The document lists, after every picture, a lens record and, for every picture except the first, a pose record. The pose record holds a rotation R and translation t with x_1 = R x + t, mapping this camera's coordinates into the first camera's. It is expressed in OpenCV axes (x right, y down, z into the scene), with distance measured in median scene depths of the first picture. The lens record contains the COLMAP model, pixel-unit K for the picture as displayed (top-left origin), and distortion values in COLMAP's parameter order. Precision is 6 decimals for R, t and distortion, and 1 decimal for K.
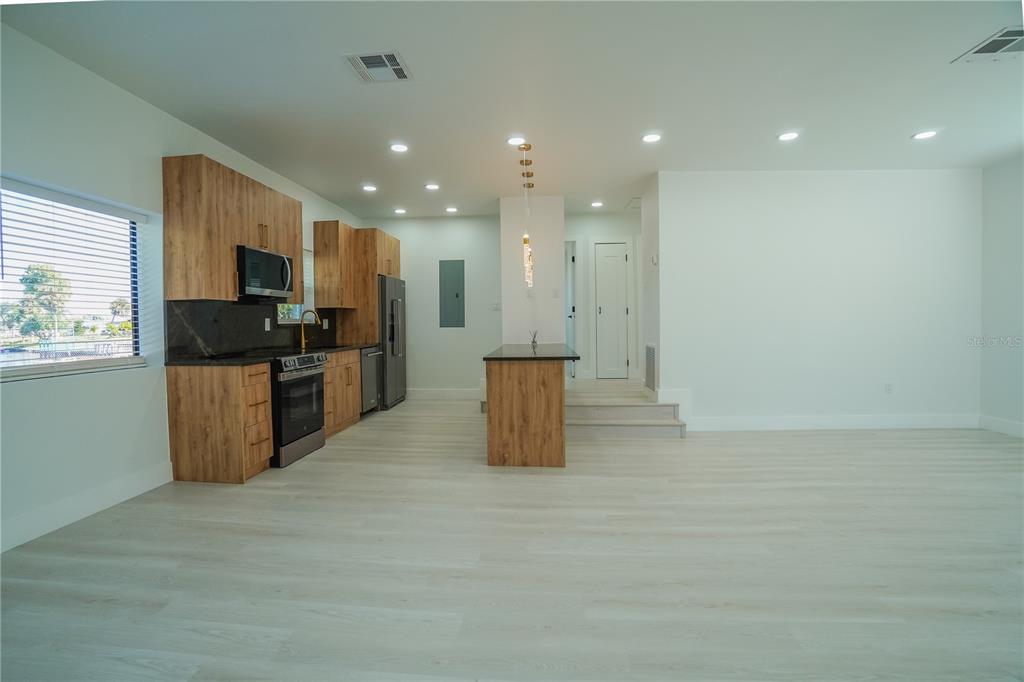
lens RADIAL K [[479.0, 0, 496.5], [0, 479.0, 330.0], [0, 0, 1]] dist [-0.062699, 0.000682]
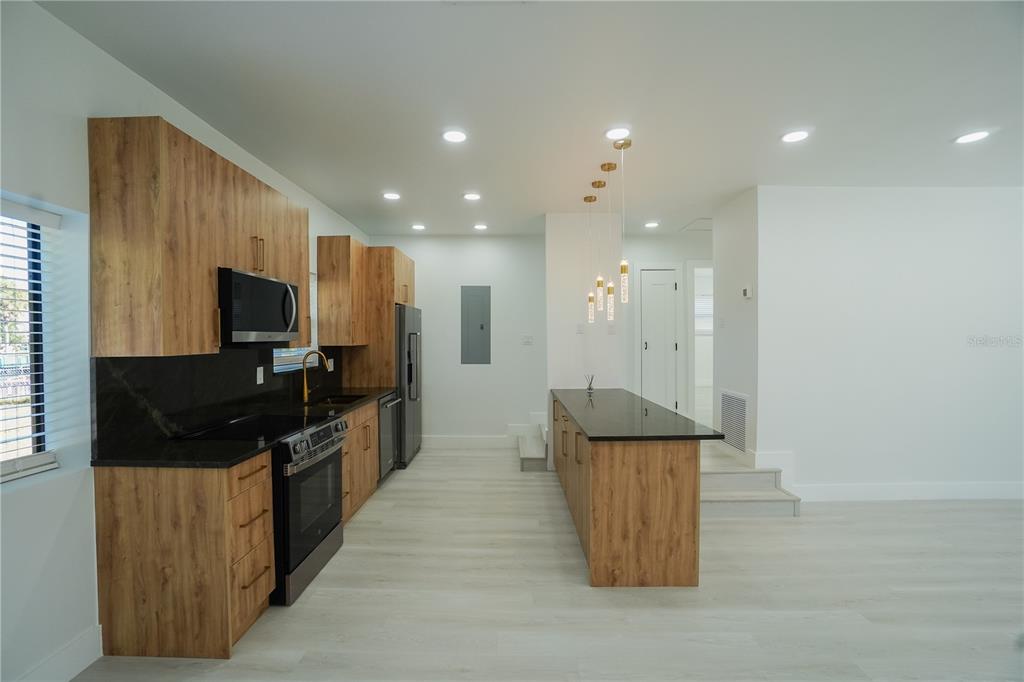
lens RADIAL K [[453.2, 0, 501.2], [0, 453.2, 341.6], [0, 0, 1]] dist [-0.059211, 0.021584]
pose [[0.997167, 0.006538, 0.074934, -0.204480], [-0.005906, 0.999945, -0.008645, -0.073913], [-0.074987, 0.008178, 0.997151, 0.351832]]
